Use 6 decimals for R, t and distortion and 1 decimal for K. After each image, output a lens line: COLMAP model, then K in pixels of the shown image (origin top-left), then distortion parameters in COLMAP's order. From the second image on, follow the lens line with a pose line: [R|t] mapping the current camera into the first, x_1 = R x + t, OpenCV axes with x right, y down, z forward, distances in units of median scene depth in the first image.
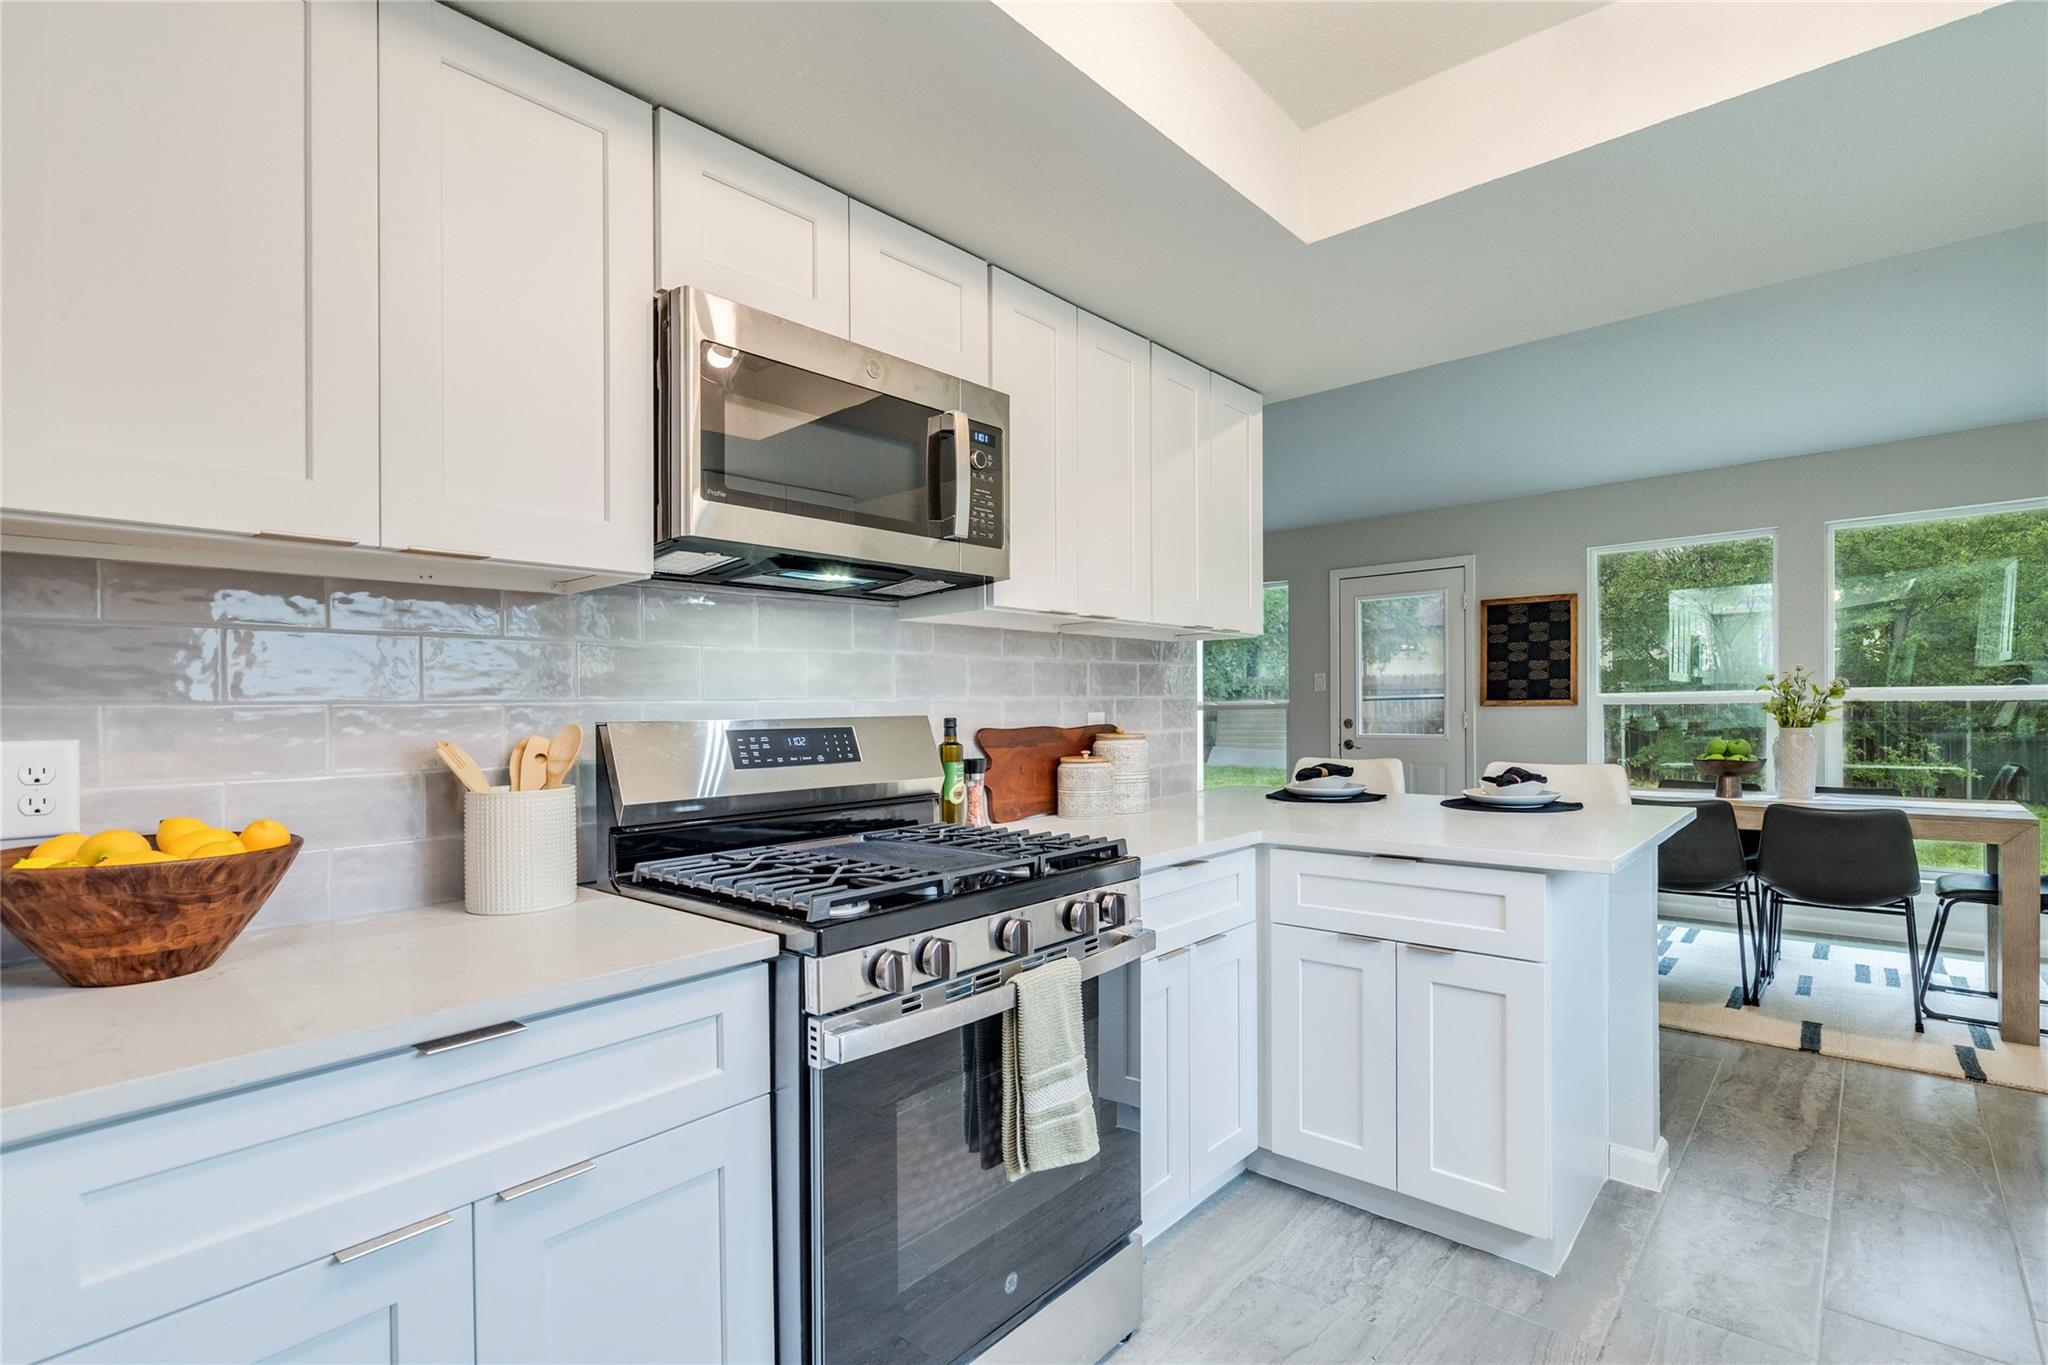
lens RADIAL K [[966.1, 0, 1032.7], [0, 966.1, 709.8], [0, 0, 1]] dist [-0.000745, 0.000551]
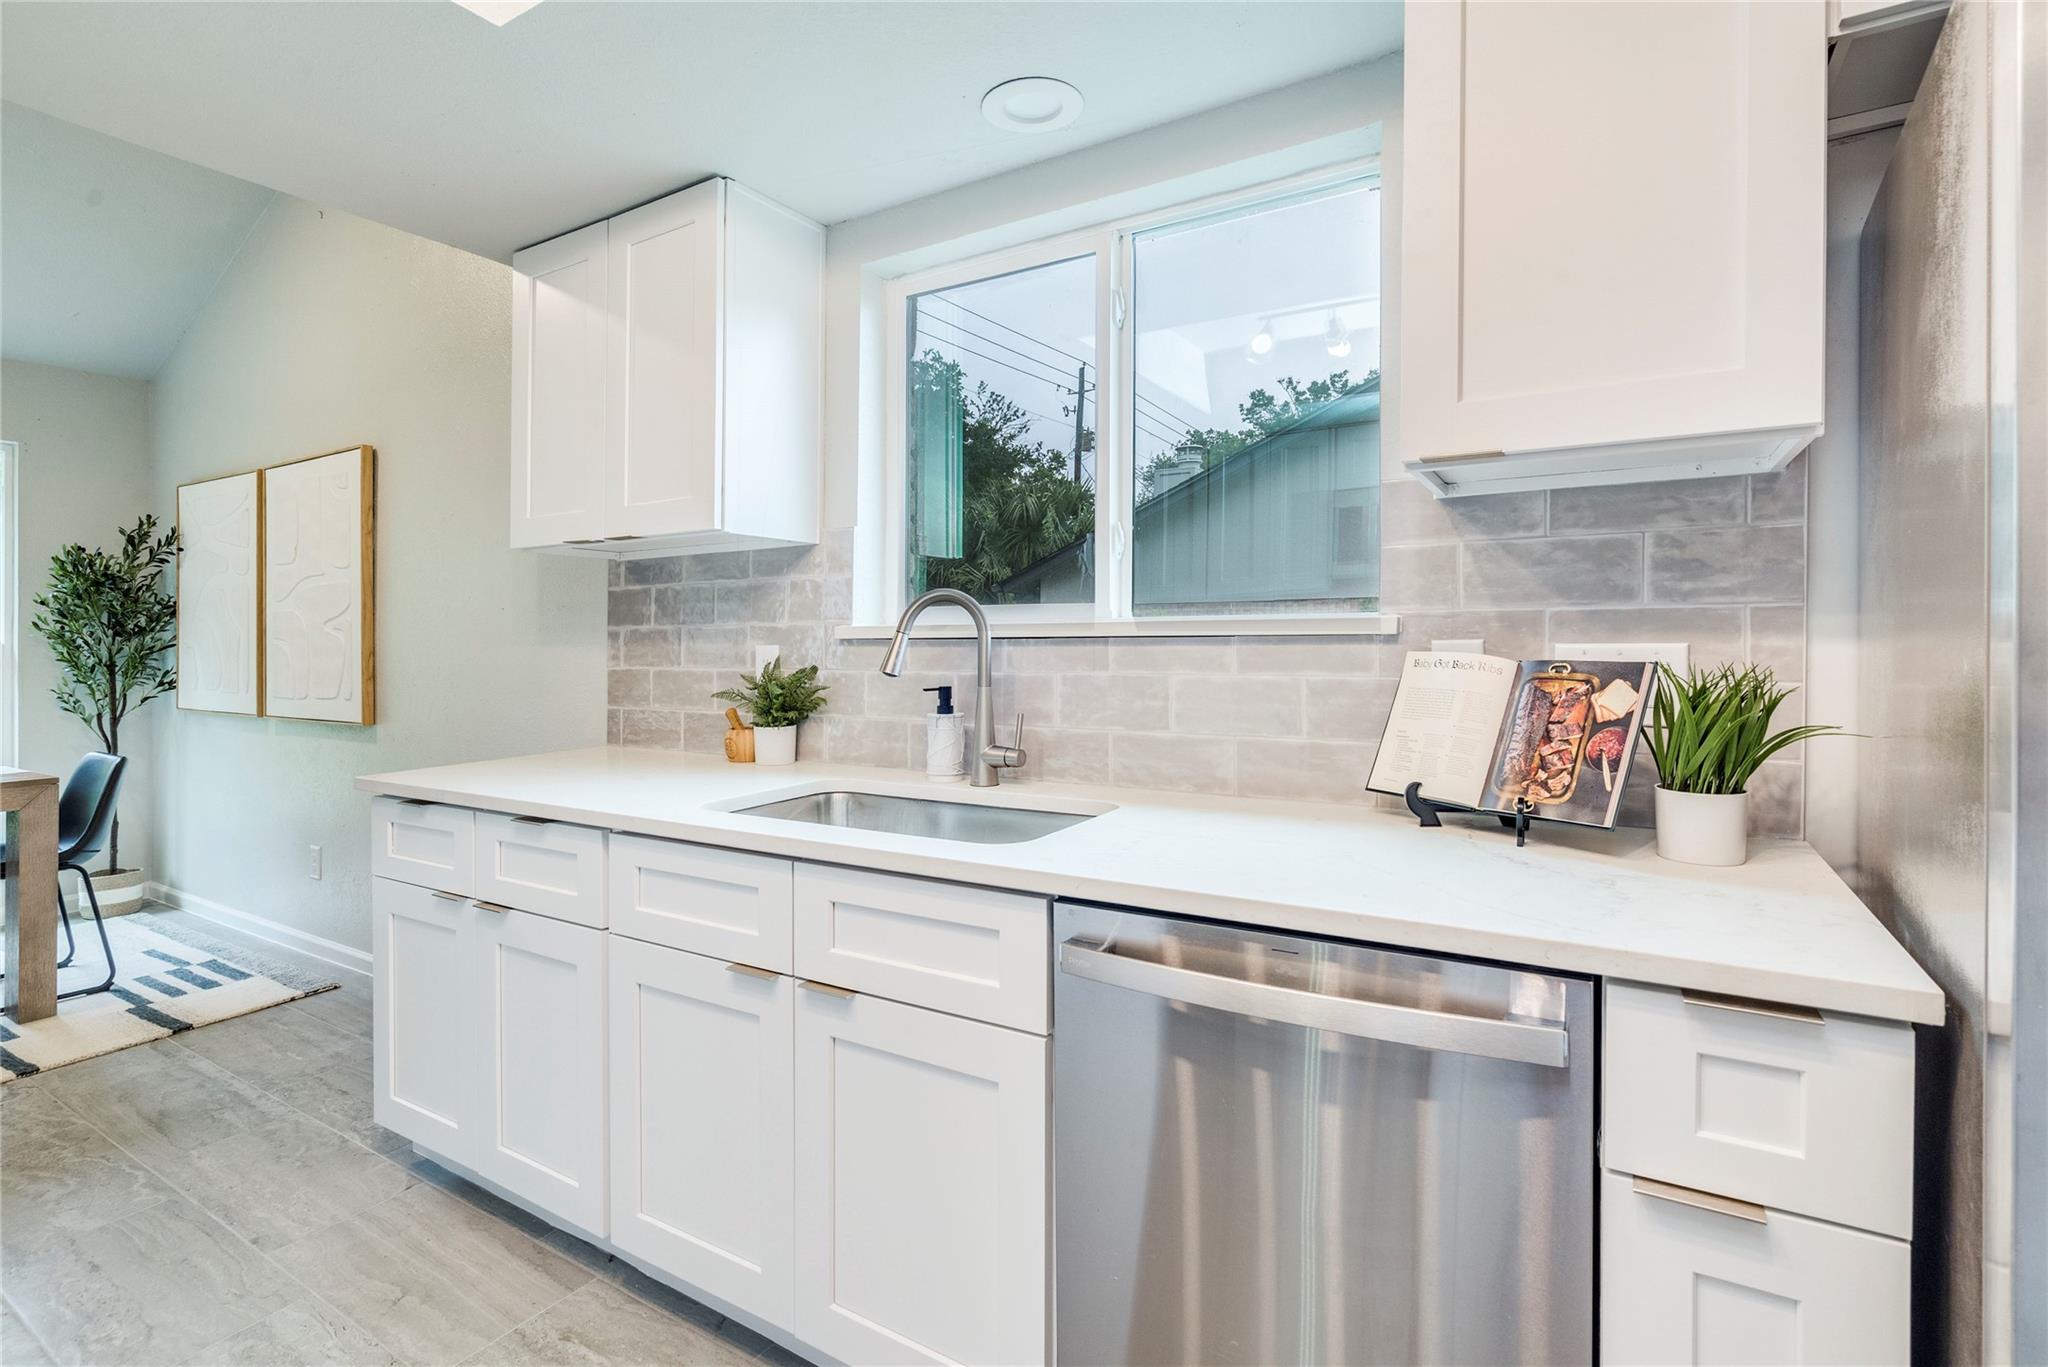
lens RADIAL K [[965.6, 0, 1025.2], [0, 965.6, 644.0], [0, 0, 1]] dist [-0.001672, -0.000333]
pose [[-0.167186, 0.014588, 0.985817, -0.080488], [0.013285, 0.999833, -0.012543, 0.010006], [-0.985836, 0.011000, -0.167352, 0.295906]]
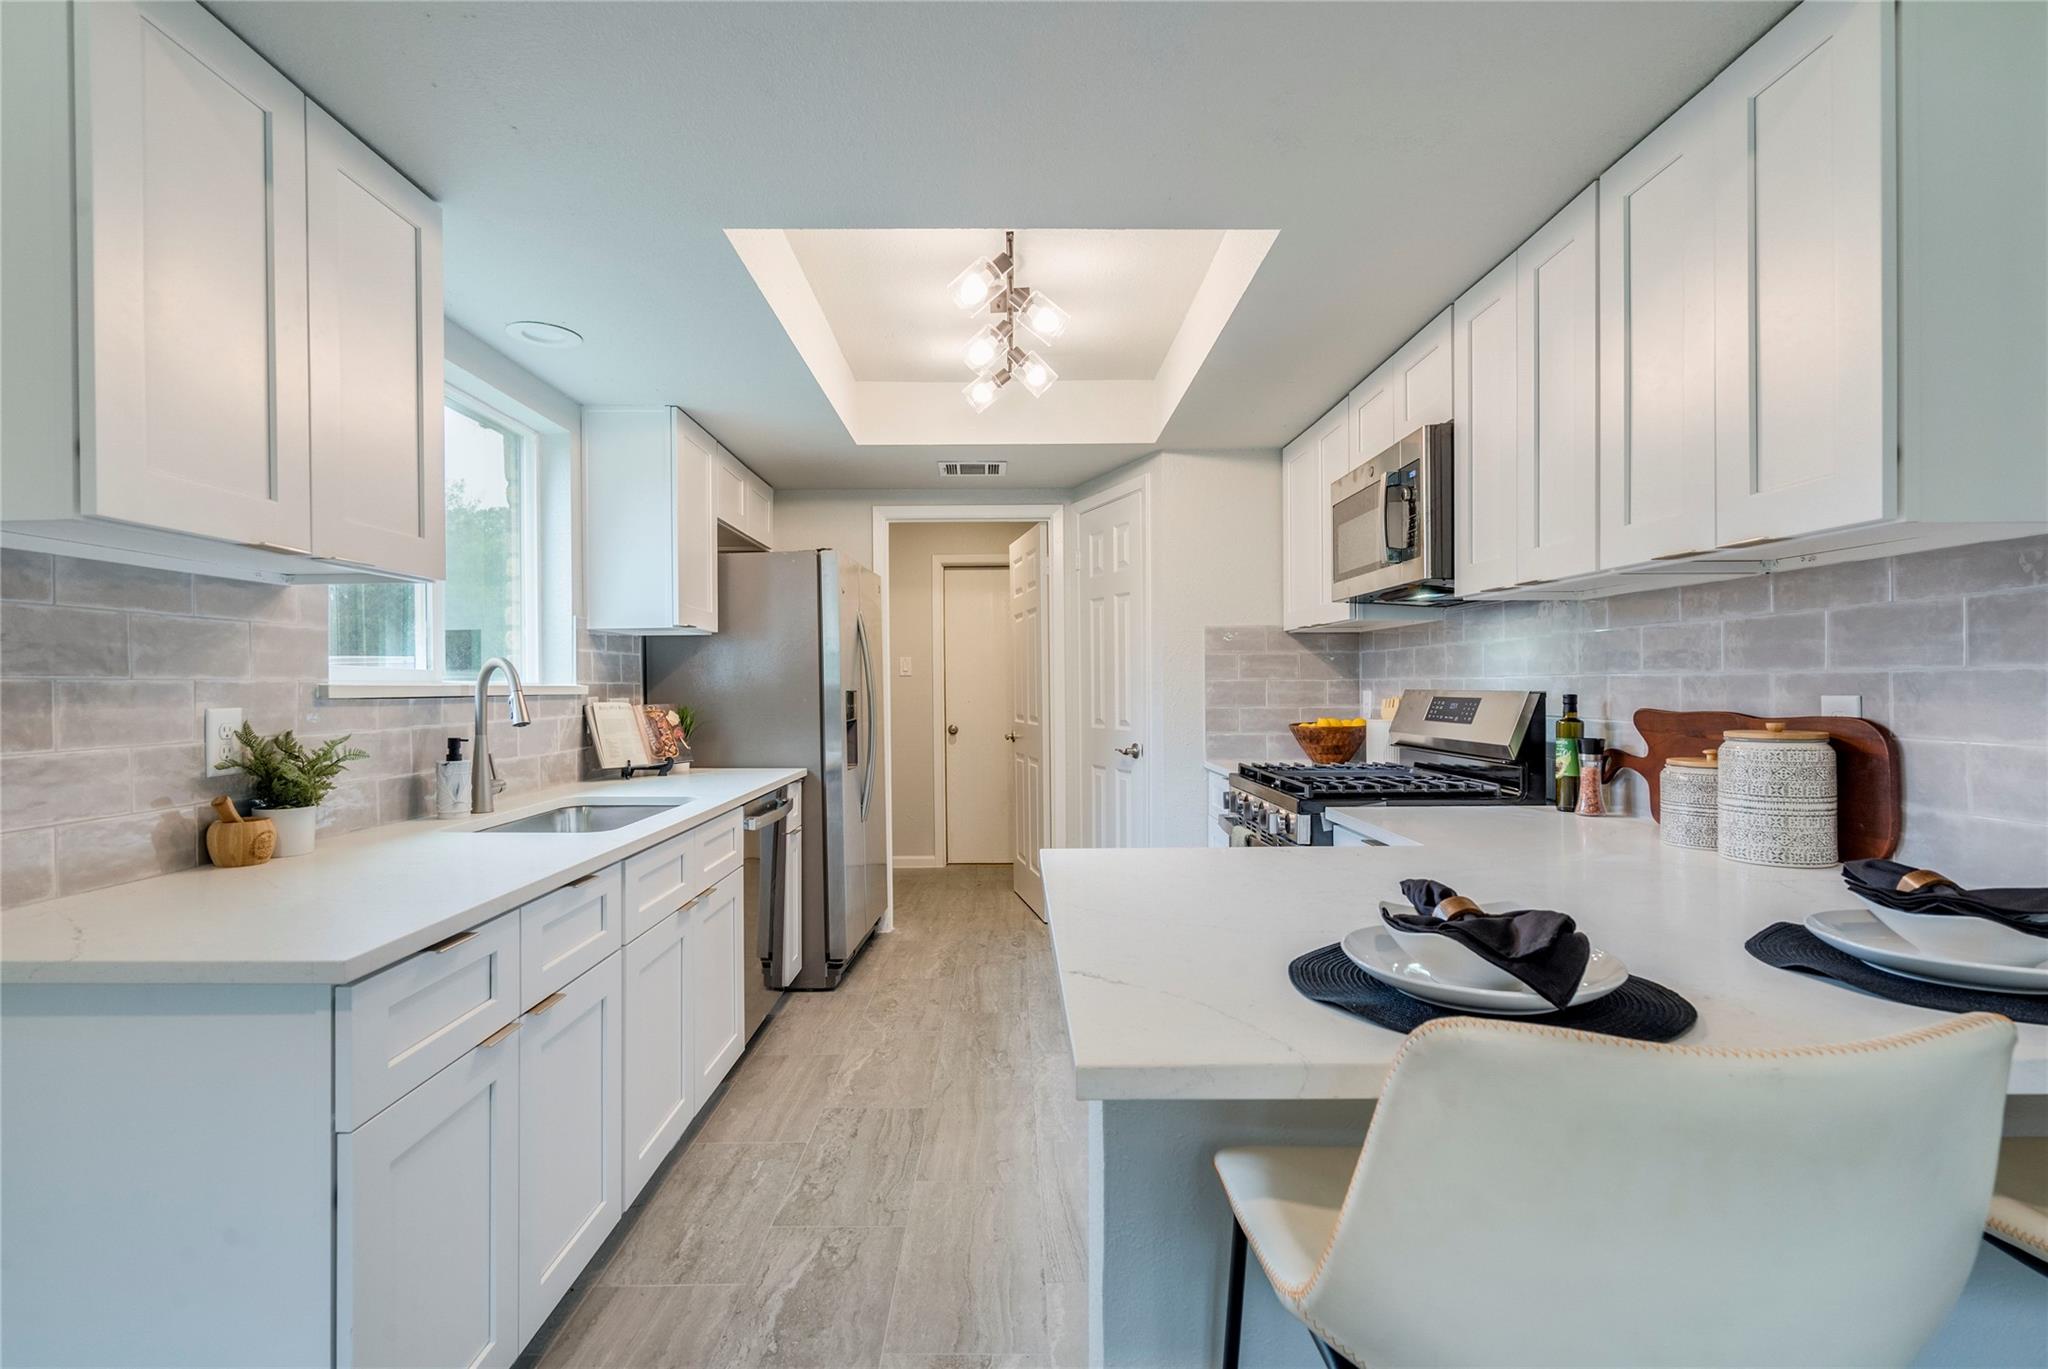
lens RADIAL K [[973.9, 0, 1024.0], [0, 973.9, 684.5], [0, 0, 1]] dist [-0.000382, 0.000083]
pose [[-0.741193, 0.019762, -0.671001, 1.018844], [0.015390, 0.999804, 0.012445, -0.023291], [0.671116, -0.001102, -0.741352, 1.377523]]
